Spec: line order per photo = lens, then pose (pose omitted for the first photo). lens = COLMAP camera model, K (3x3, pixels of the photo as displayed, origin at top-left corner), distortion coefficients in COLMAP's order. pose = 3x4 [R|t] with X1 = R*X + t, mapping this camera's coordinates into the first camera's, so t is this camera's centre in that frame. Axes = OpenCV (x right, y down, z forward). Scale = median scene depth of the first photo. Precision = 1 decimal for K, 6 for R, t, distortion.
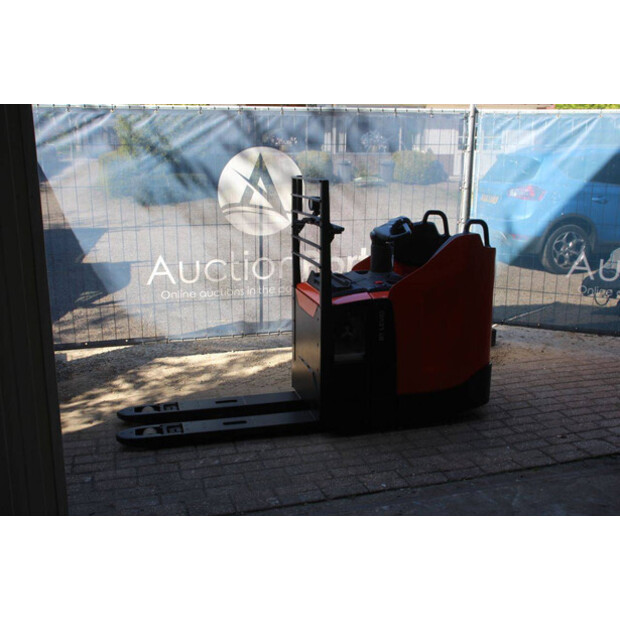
lens RADIAL K [[678.1, 0, 310.0], [0, 678.1, 310.0], [0, 0, 1]] dist [-0.019632, 0.002790]
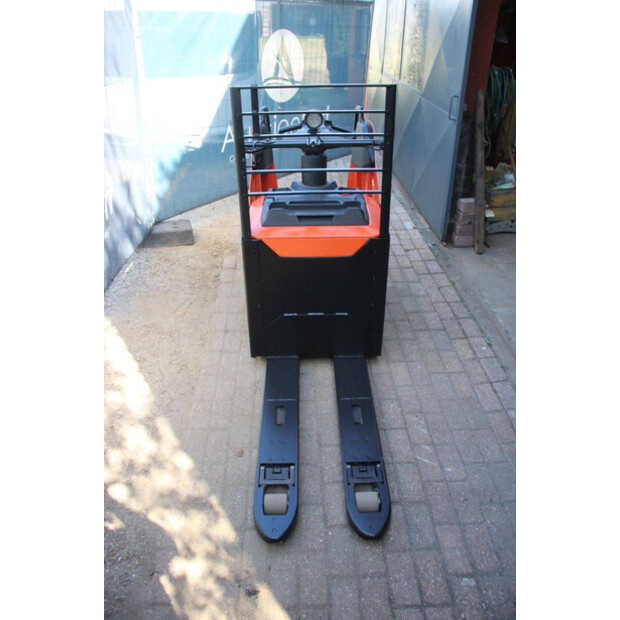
lens RADIAL K [[515.1, 0, 310.0], [0, 515.1, 310.0], [0, 0, 1]] dist [-0.159179, 0.147747]
pose [[0.237785, -0.499161, 0.833245, -0.461020], [0.225504, 0.862780, 0.452502, -0.186942], [-0.944778, 0.080301, 0.317719, 0.679912]]
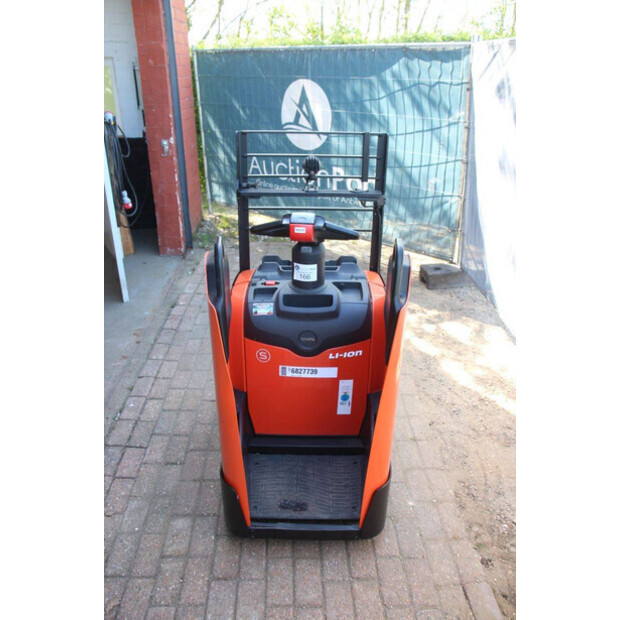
lens RADIAL K [[535.5, 0, 310.0], [0, 535.5, 310.0], [0, 0, 1]] dist [-0.133166, 0.131061]
pose [[-0.257938, 0.410372, -0.874679, 0.504534], [-0.230114, 0.853167, 0.468139, -0.247487], [0.938358, 0.322027, -0.125632, 0.912231]]
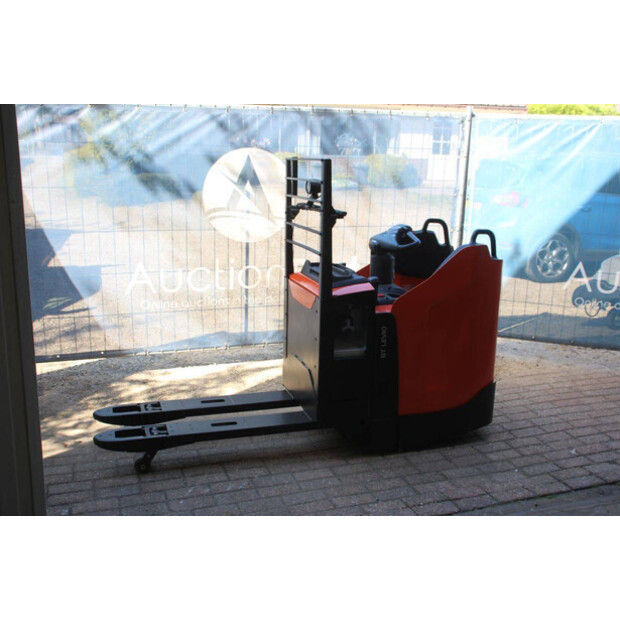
lens RADIAL K [[681.2, 0, 310.0], [0, 681.2, 310.0], [0, 0, 1]] dist [-0.010035, -0.003686]
pose [[0.998680, 0.007113, 0.050864, -0.034623], [-0.006928, 0.999969, -0.003819, -0.012990], [-0.050889, 0.003462, 0.998698, 0.052322]]
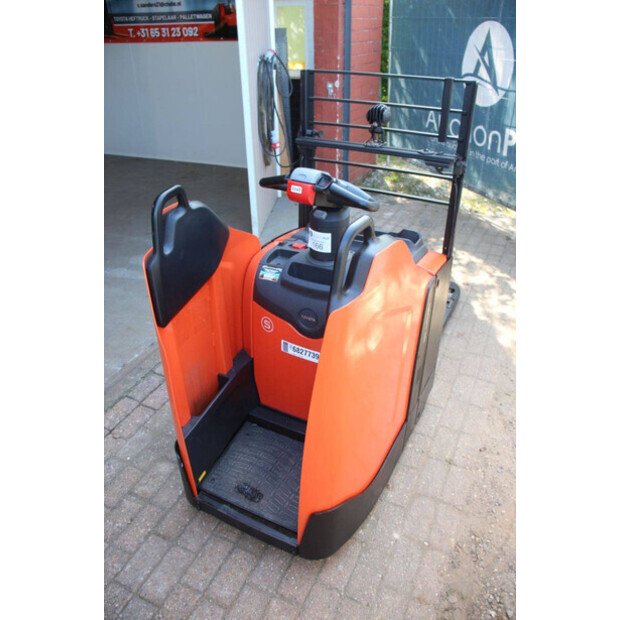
lens RADIAL K [[515.1, 0, 310.0], [0, 515.1, 310.0], [0, 0, 1]] dist [-0.159179, 0.147747]
pose [[-0.660242, 0.386853, -0.643759, 0.358108], [-0.172582, 0.756060, 0.631339, -0.255040], [0.730955, 0.527938, -0.432419, 1.020343]]
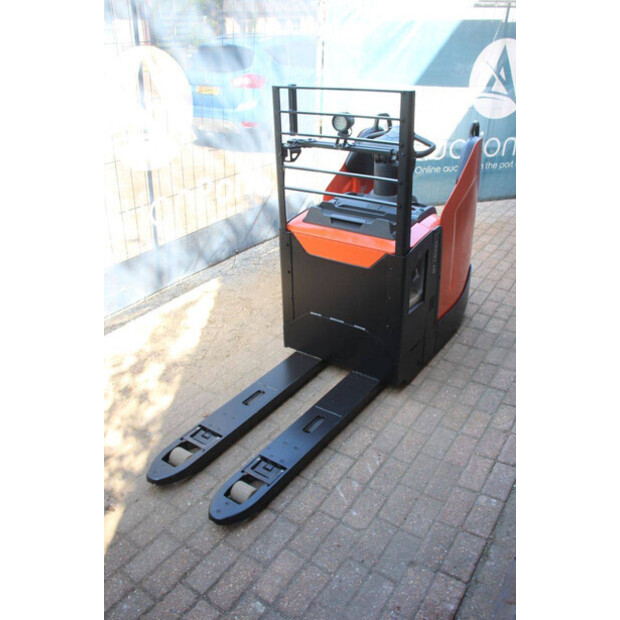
lens RADIAL K [[550.7, 0, 310.0], [0, 550.7, 310.0], [0, 0, 1]] dist [-0.134916, 0.146246]
pose [[0.765772, -0.311180, 0.562814, -0.346764], [0.167038, 0.941347, 0.293197, -0.117376], [-0.621040, -0.130511, 0.772836, 0.422711]]
